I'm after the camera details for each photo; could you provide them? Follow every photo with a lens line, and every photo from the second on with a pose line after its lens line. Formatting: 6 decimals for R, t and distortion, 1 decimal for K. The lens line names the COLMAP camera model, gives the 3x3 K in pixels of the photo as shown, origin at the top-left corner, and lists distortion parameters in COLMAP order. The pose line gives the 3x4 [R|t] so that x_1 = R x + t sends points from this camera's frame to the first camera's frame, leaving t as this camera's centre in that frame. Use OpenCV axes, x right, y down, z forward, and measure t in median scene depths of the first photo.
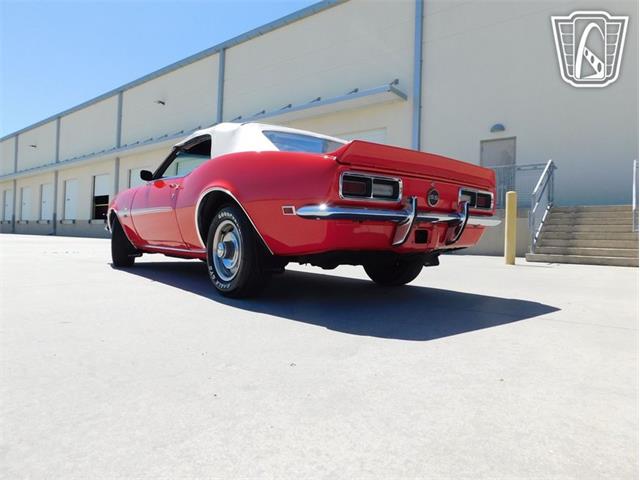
lens RADIAL K [[417.5, 0, 319.4], [0, 417.5, 233.2], [0, 0, 1]] dist [-0.073209, 0.055082]
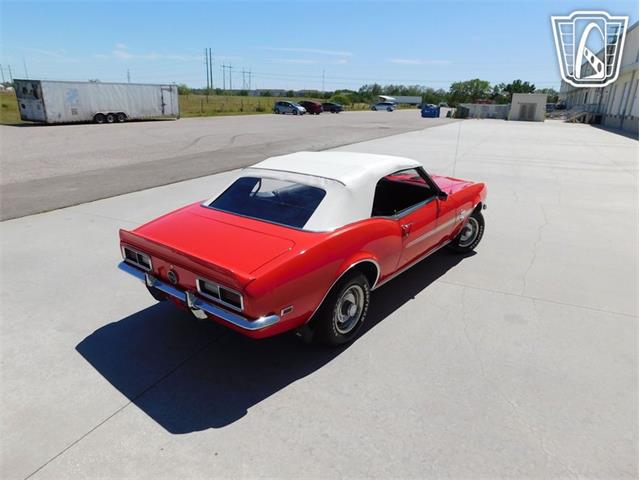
lens RADIAL K [[415.9, 0, 320.1], [0, 415.9, 235.5], [0, 0, 1]] dist [-0.068224, 0.045905]
pose [[0.214186, 0.278053, -0.936382, 0.376145], [-0.000142, 0.958638, 0.284629, -0.140586], [0.976793, -0.060831, 0.205366, 0.306649]]
